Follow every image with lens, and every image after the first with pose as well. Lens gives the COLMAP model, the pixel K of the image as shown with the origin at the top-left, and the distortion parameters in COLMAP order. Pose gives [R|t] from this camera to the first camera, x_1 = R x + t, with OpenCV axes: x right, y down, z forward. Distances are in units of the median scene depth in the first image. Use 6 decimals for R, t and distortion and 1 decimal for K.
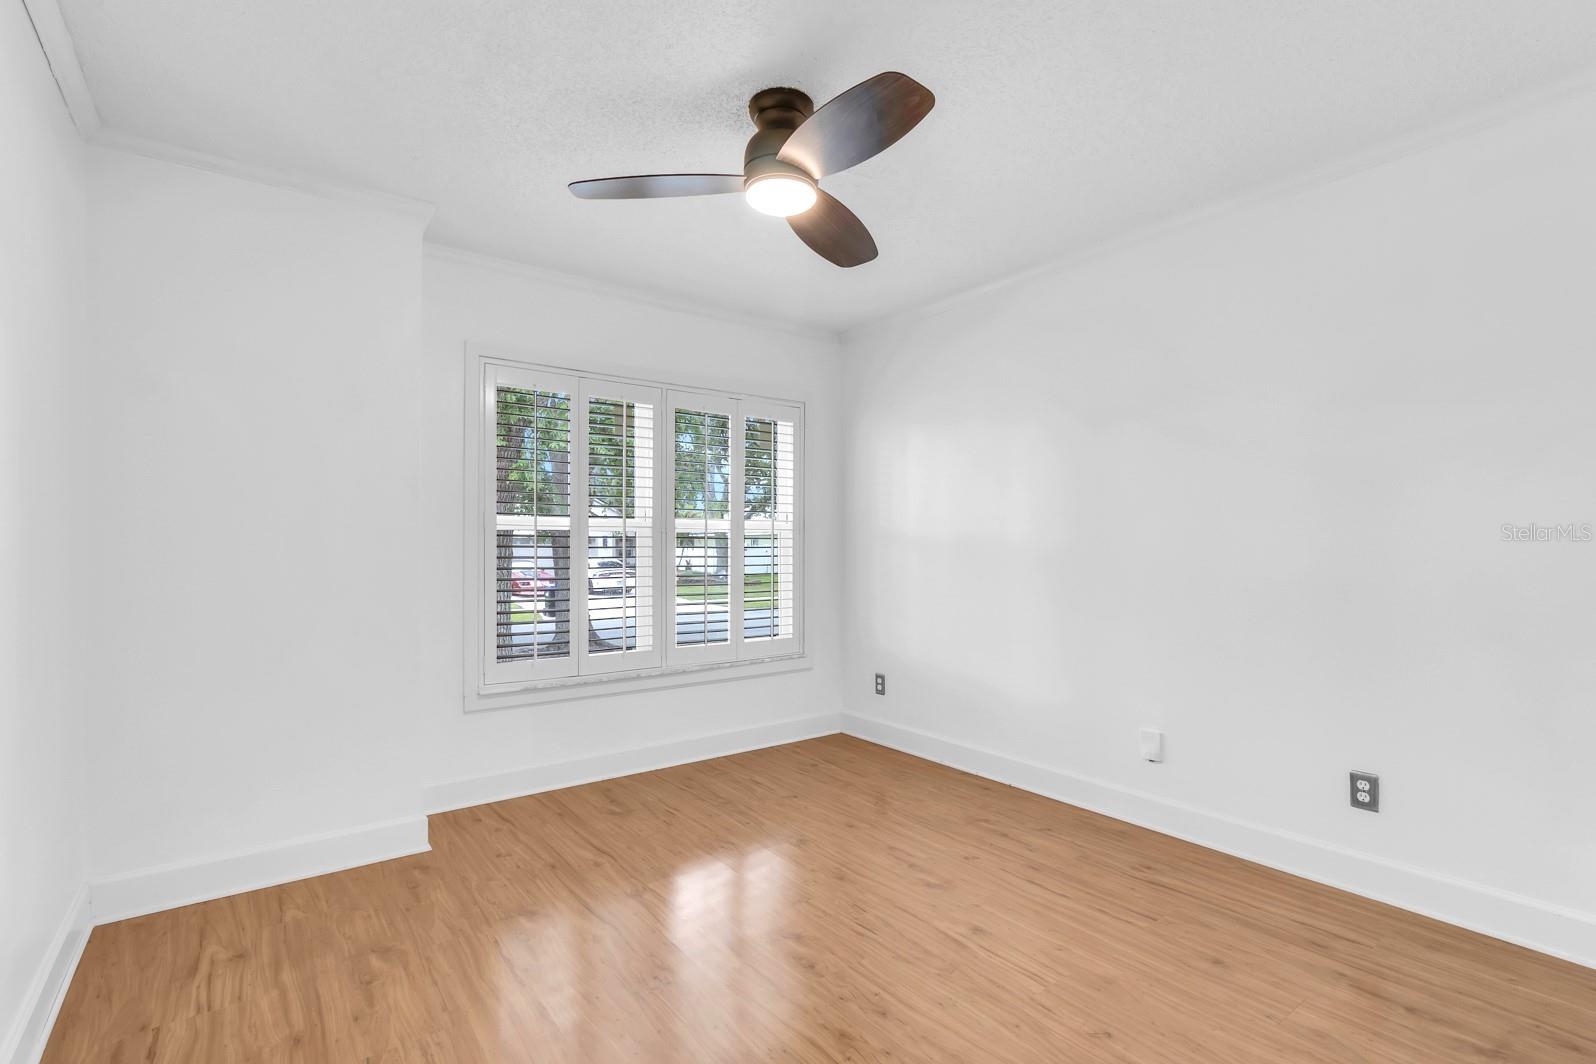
lens RADIAL K [[740.6, 0, 803.7], [0, 740.6, 519.0], [0, 0, 1]] dist [0.002357, 0.000109]
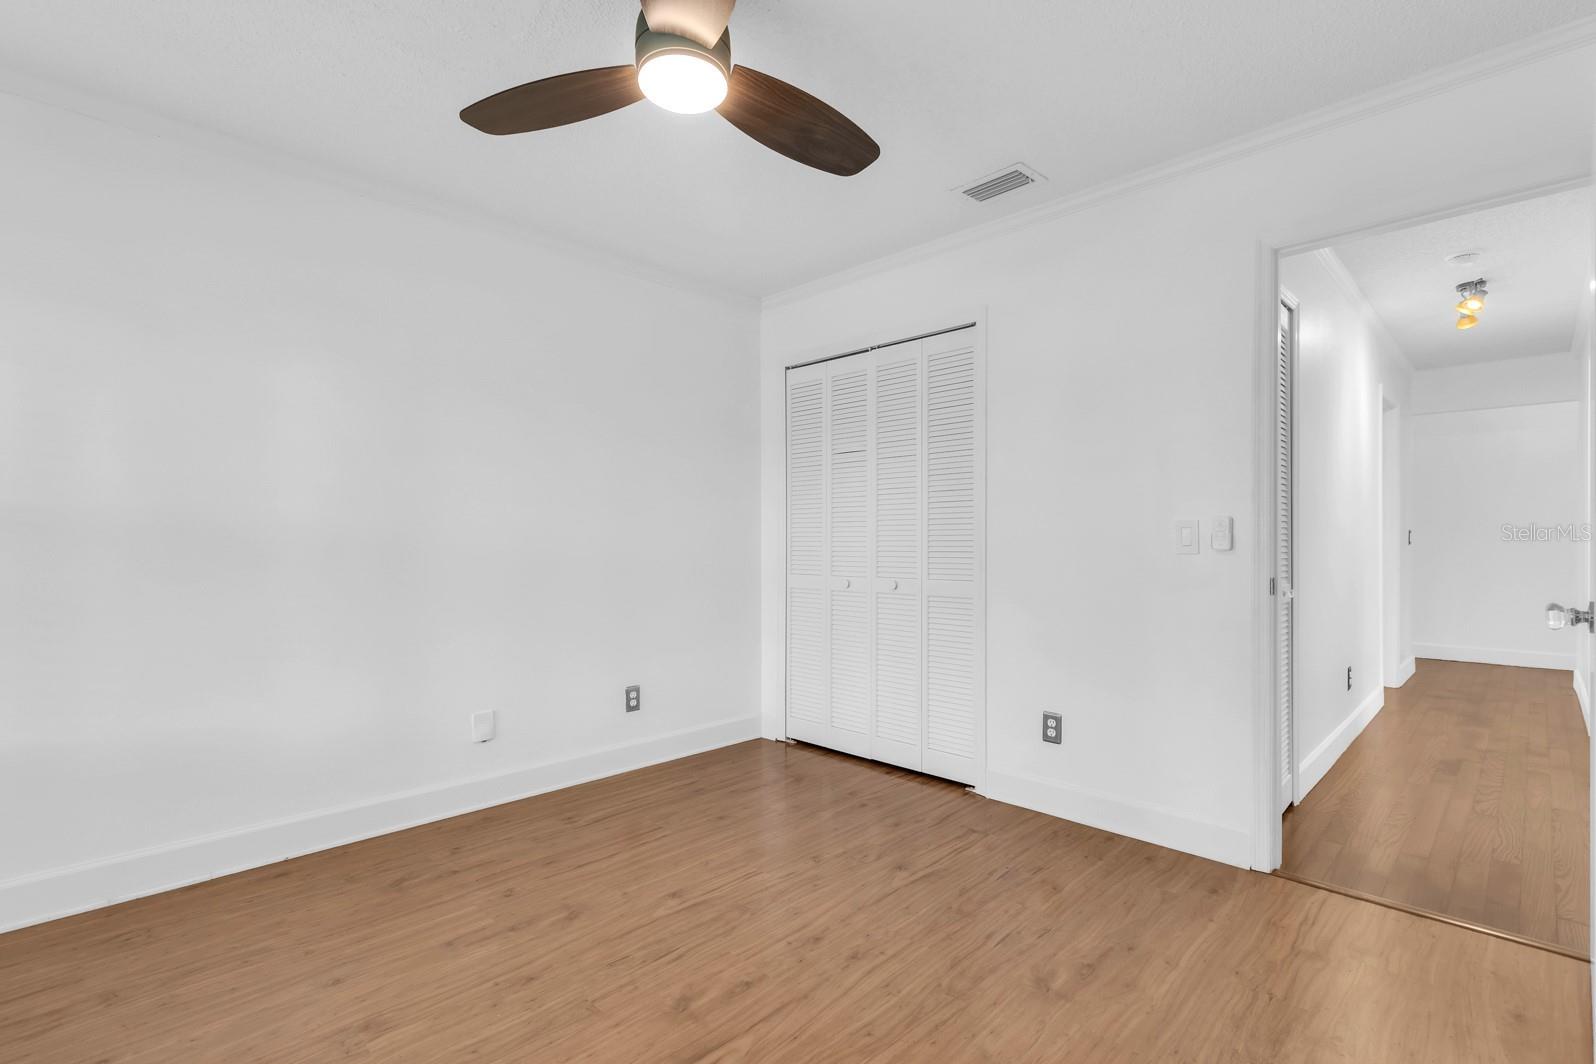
lens RADIAL K [[740.6, 0, 803.7], [0, 740.6, 519.0], [0, 0, 1]] dist [0.002357, 0.000109]
pose [[-0.147306, 0.024508, 0.988787, -0.742784], [-0.036975, 0.998858, -0.030266, 0.038730], [-0.988400, -0.041019, -0.146231, 0.867861]]
